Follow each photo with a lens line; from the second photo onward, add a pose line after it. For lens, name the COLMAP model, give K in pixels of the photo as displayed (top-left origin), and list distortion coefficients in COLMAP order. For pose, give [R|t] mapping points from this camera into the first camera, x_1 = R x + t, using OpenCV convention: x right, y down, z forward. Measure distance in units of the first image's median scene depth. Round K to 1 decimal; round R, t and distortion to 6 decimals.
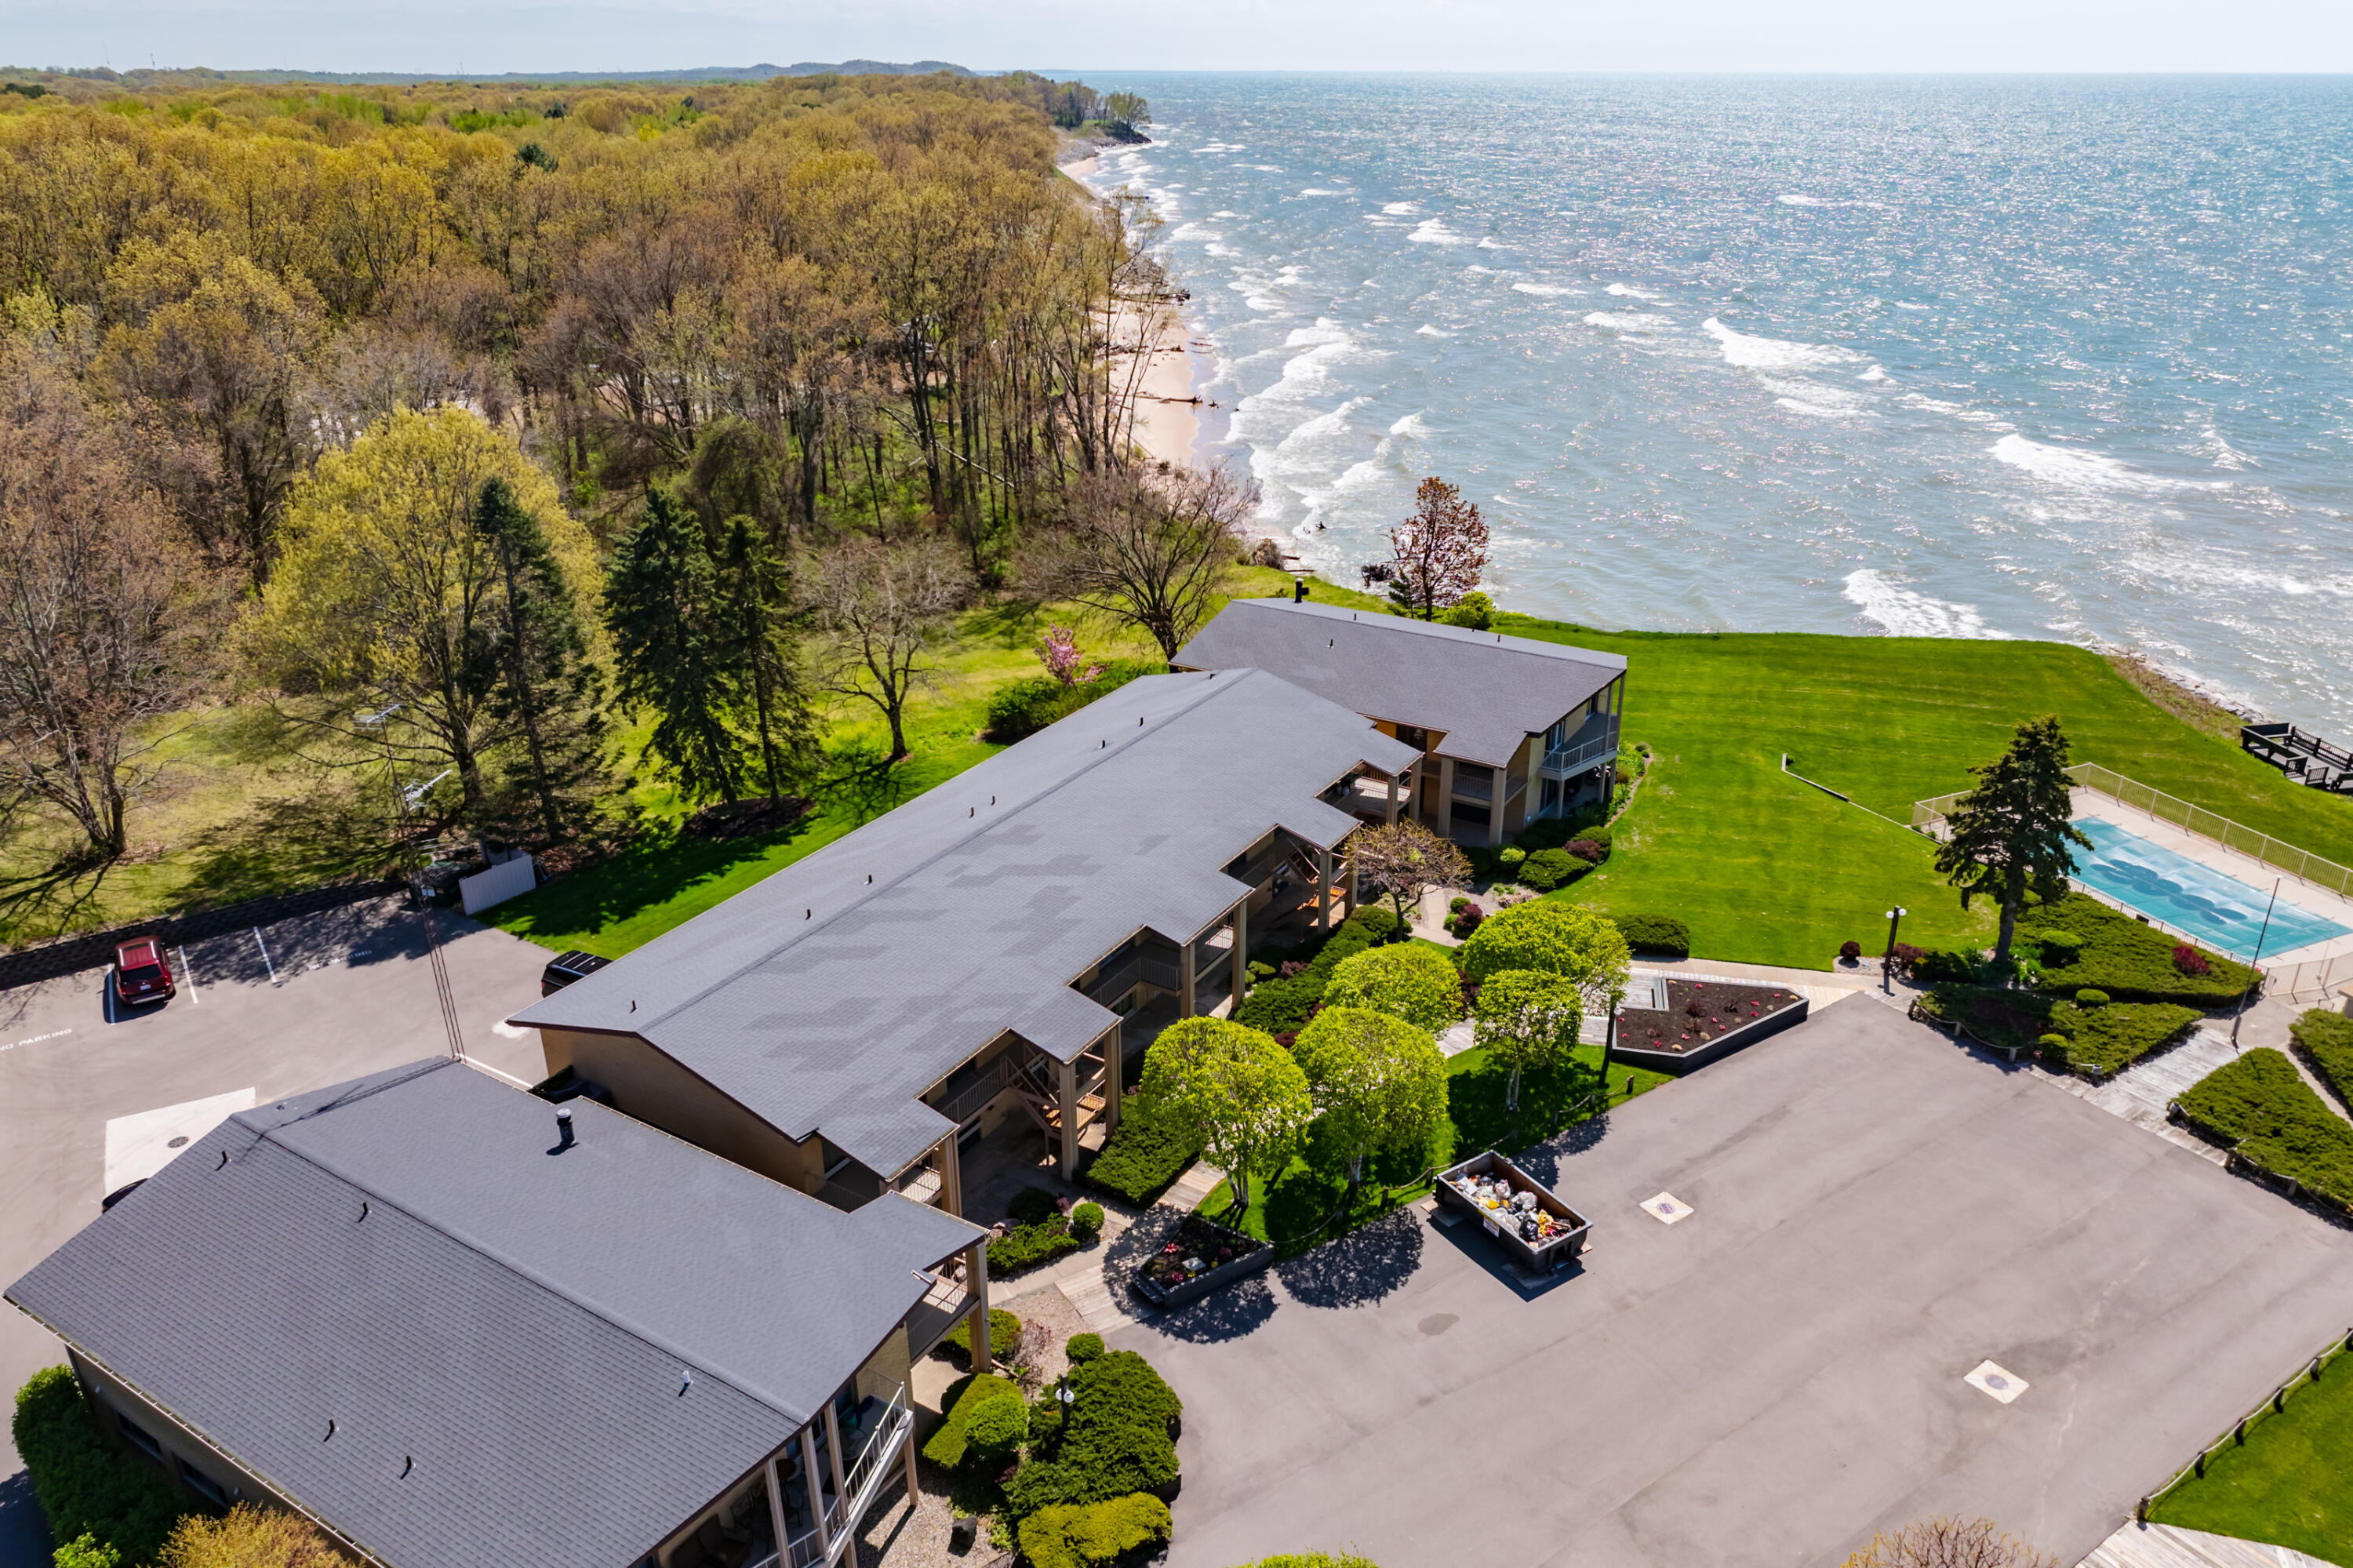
lens RADIAL K [[1659.9, 0, 1182.6], [0, 1659.9, 776.5], [0, 0, 1]] dist [-0.037209, 0.022417]
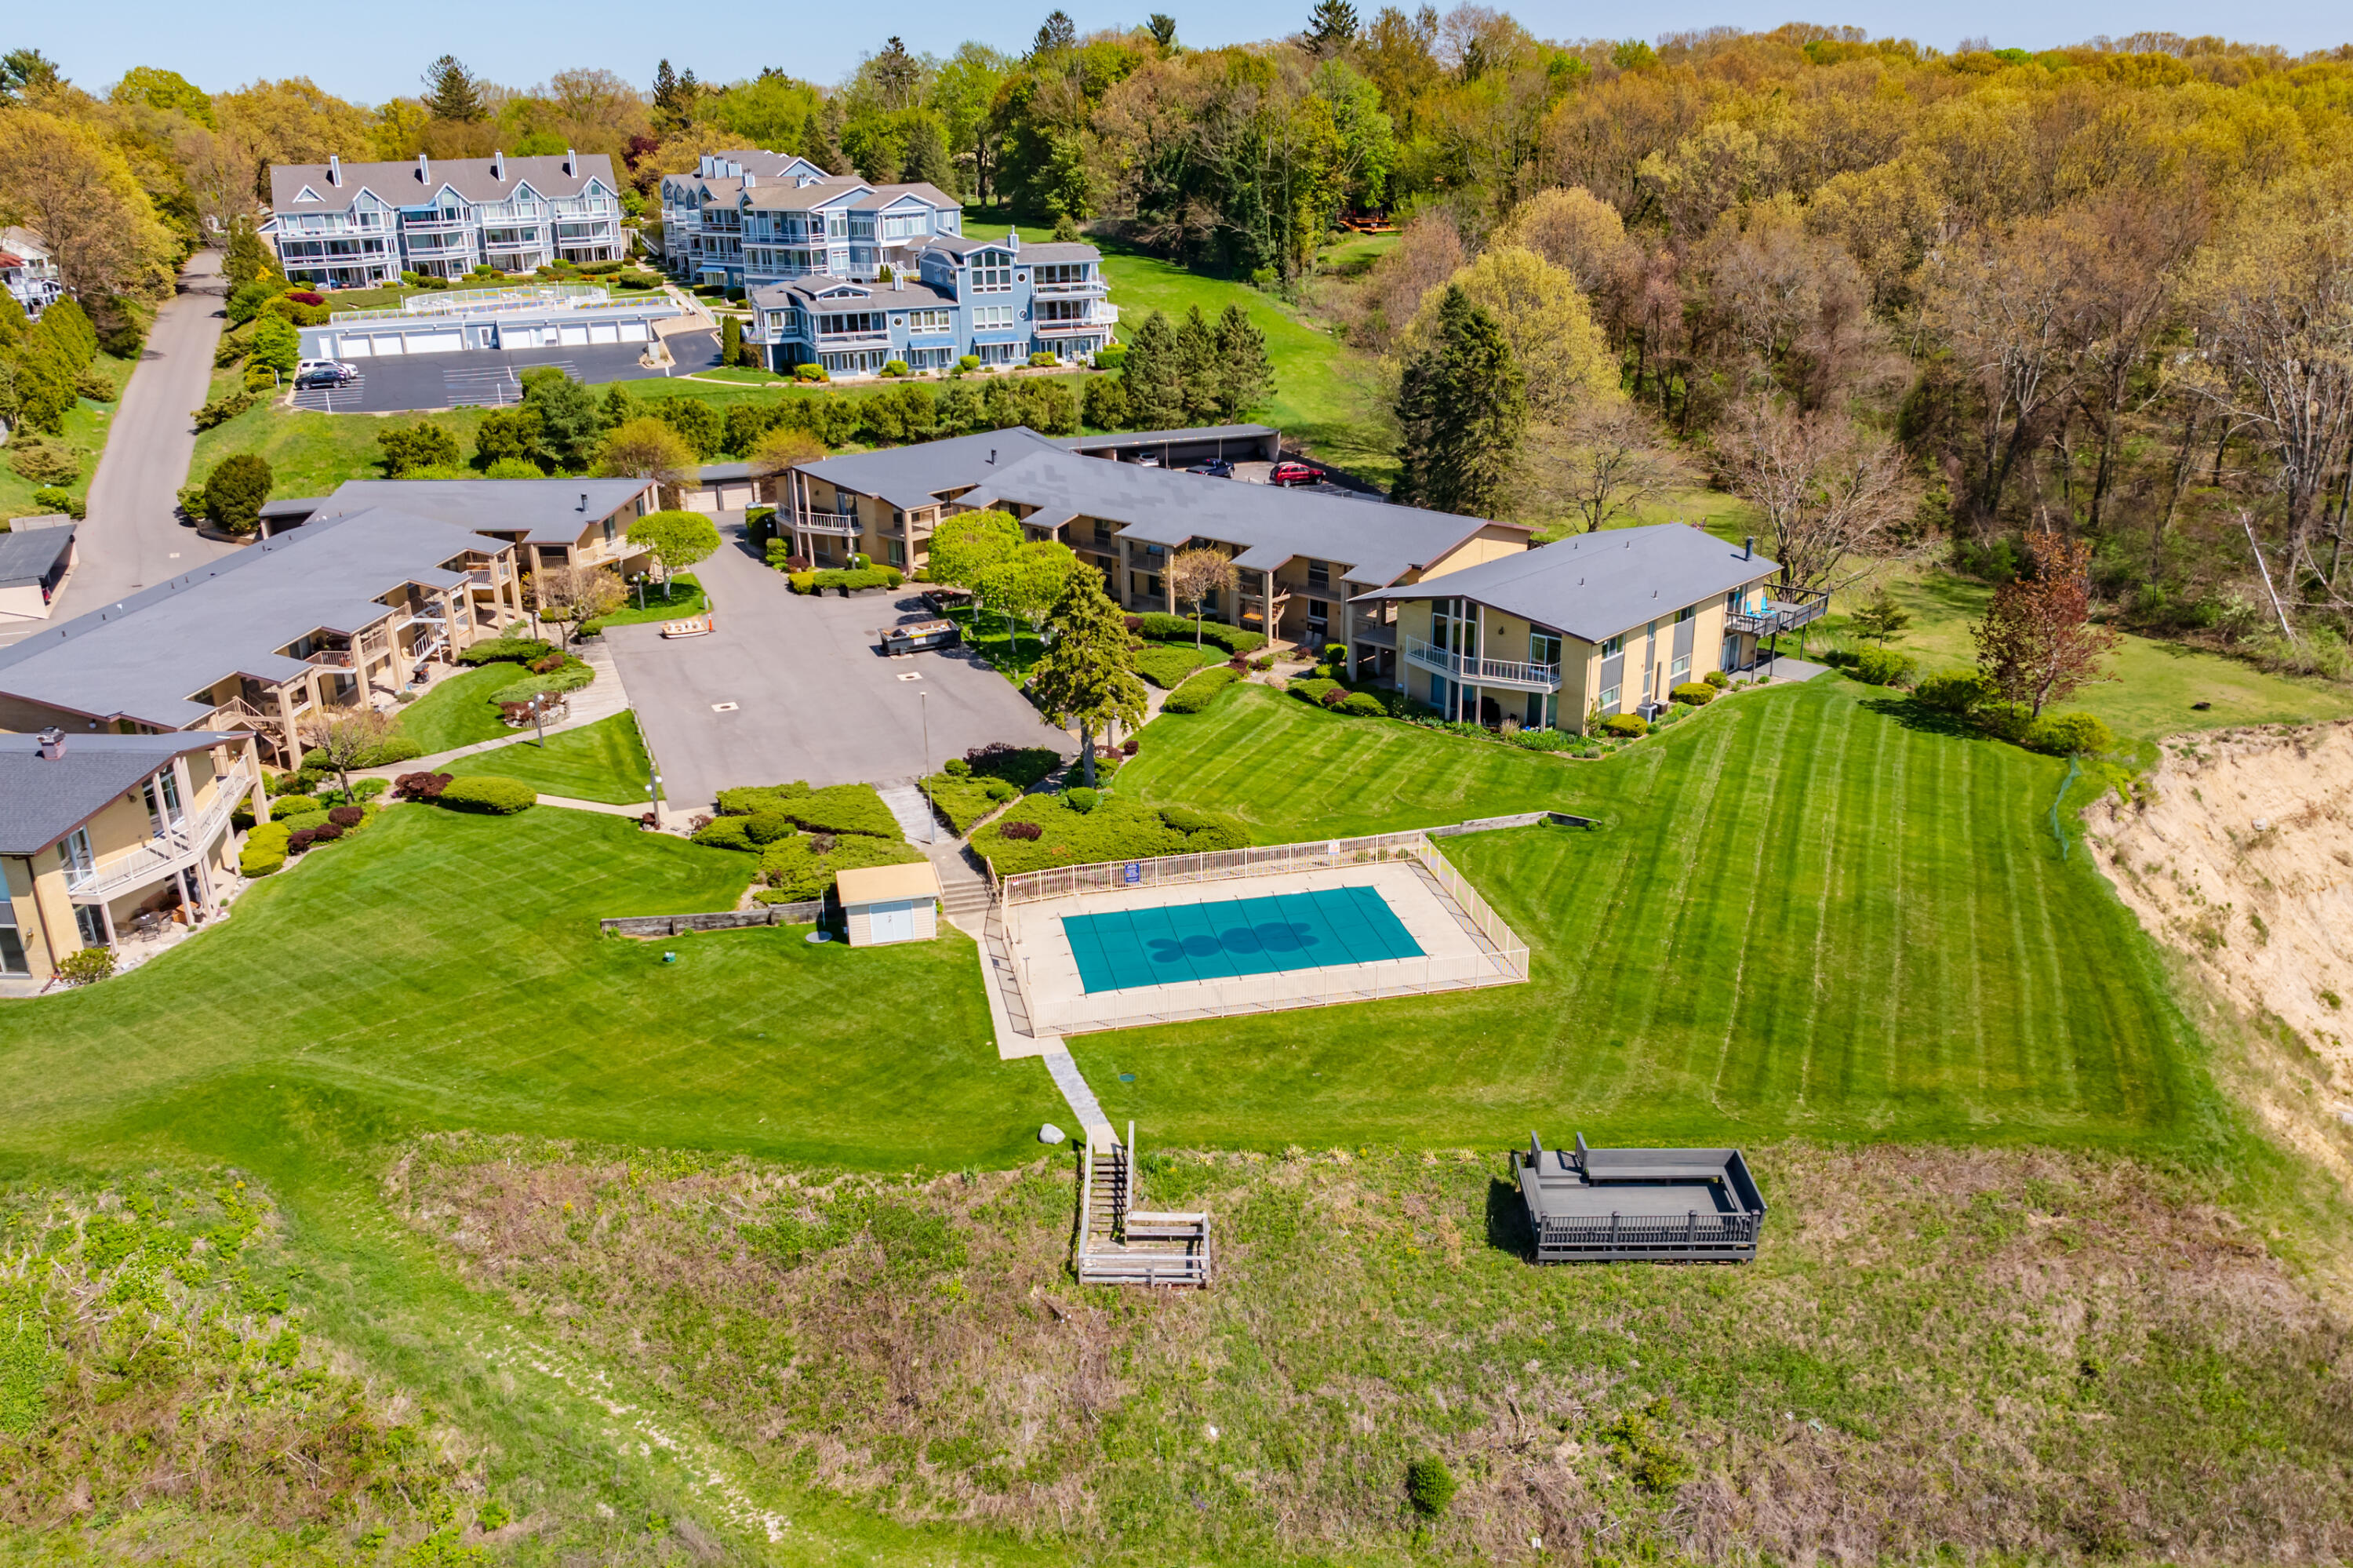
lens RADIAL K [[1824.0, 0, 1176.5], [0, 1824.0, 784.0], [0, 0, 1]] dist [-0.037870, 0.020115]
pose [[-0.200227, 0.347063, -0.916219, 1.778331], [-0.370760, 0.838770, 0.398750, -0.452649], [0.906888, 0.419538, -0.039267, 1.197082]]
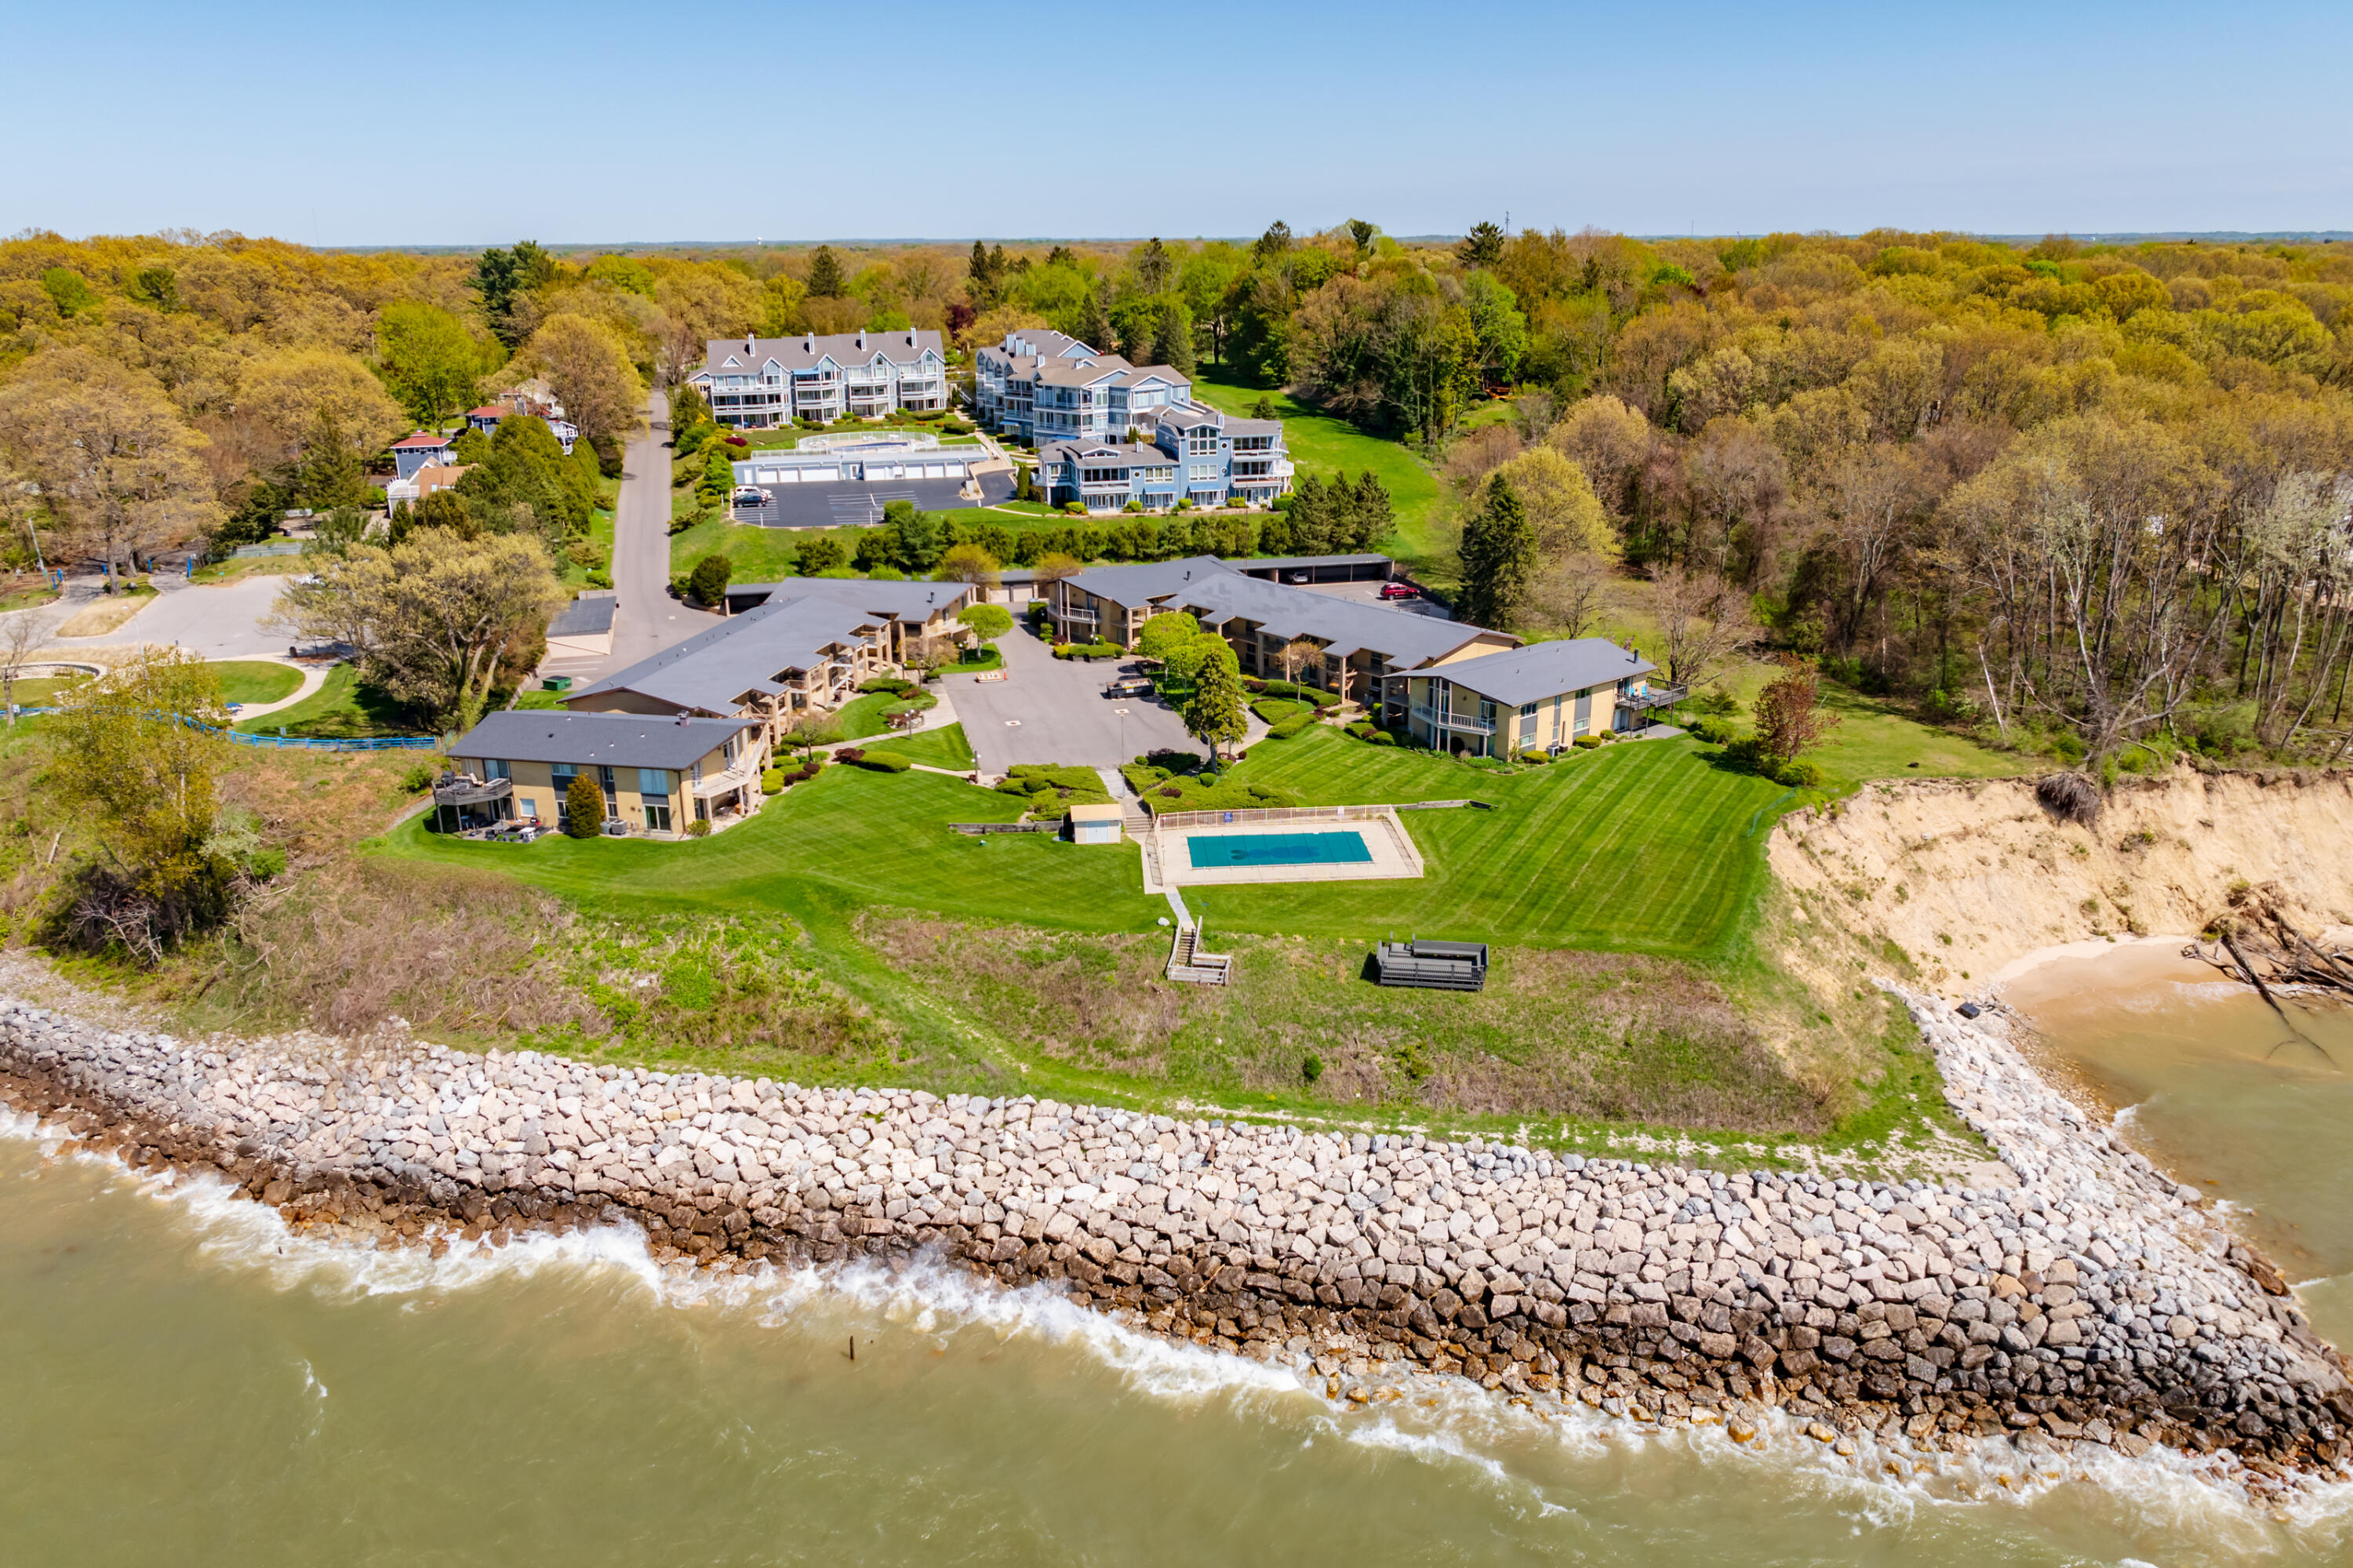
lens RADIAL K [[1675.6, 0, 1183.3], [0, 1675.6, 778.6], [0, 0, 1]] dist [-0.025254, -0.010214]
pose [[-0.331172, 0.298085, -0.895249, 2.557749], [-0.364289, 0.834835, 0.412728, -0.785154], [0.870413, 0.462813, -0.167884, 1.428287]]
